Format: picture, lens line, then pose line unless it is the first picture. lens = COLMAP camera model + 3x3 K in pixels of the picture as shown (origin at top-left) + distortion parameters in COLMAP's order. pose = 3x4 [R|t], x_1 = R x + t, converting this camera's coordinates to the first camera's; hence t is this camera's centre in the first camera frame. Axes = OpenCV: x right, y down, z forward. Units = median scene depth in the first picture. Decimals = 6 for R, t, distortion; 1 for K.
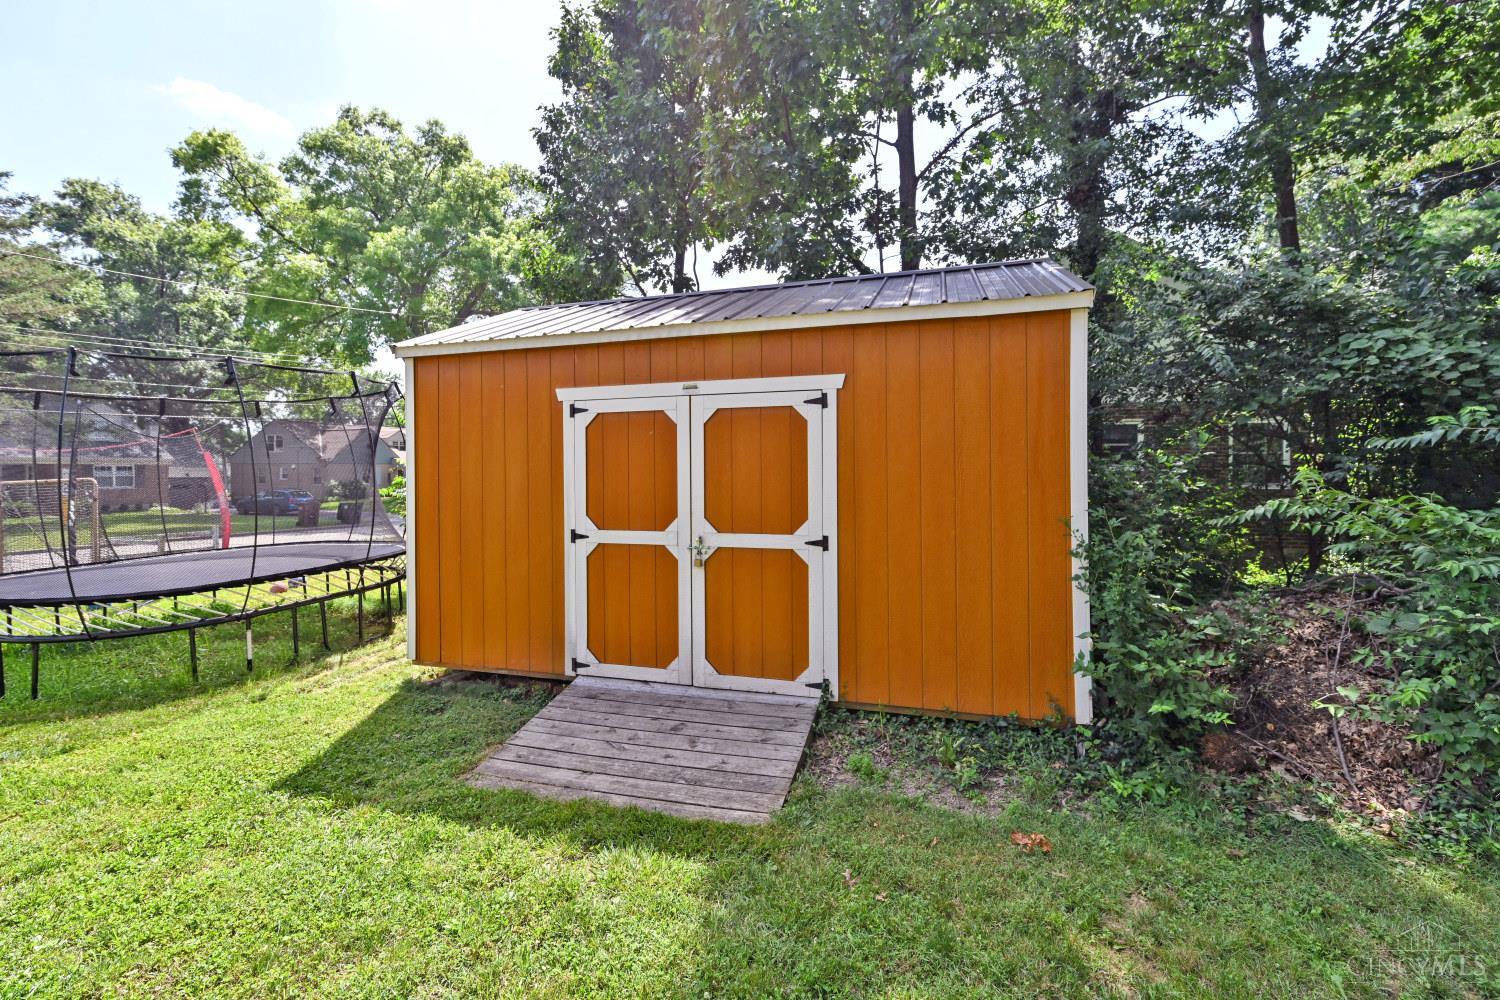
lens RADIAL K [[623.5, 0, 749.5], [0, 623.5, 485.1], [0, 0, 1]] dist [-0.000390, -0.000125]
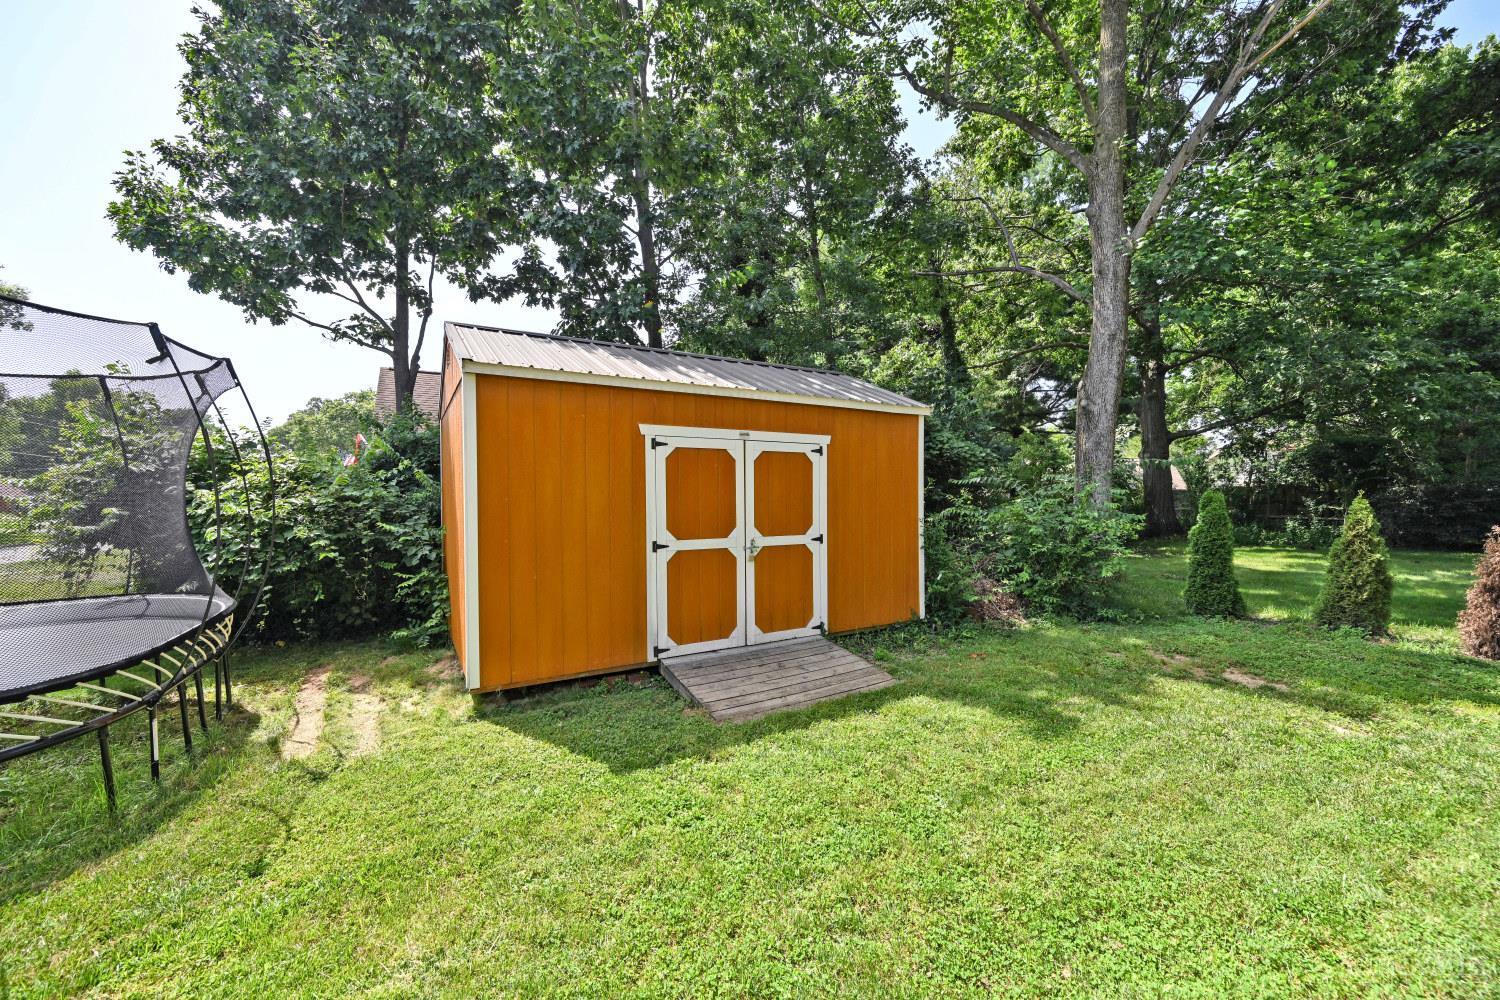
lens RADIAL K [[623.5, 0, 743.4], [0, 623.5, 505.9], [0, 0, 1]] dist [-0.000390, -0.000125]
pose [[0.669547, -0.012967, 0.742657, -1.152596], [0.006727, 0.999912, 0.011395, -0.011424], [-0.742739, -0.002634, 0.669576, 0.059185]]
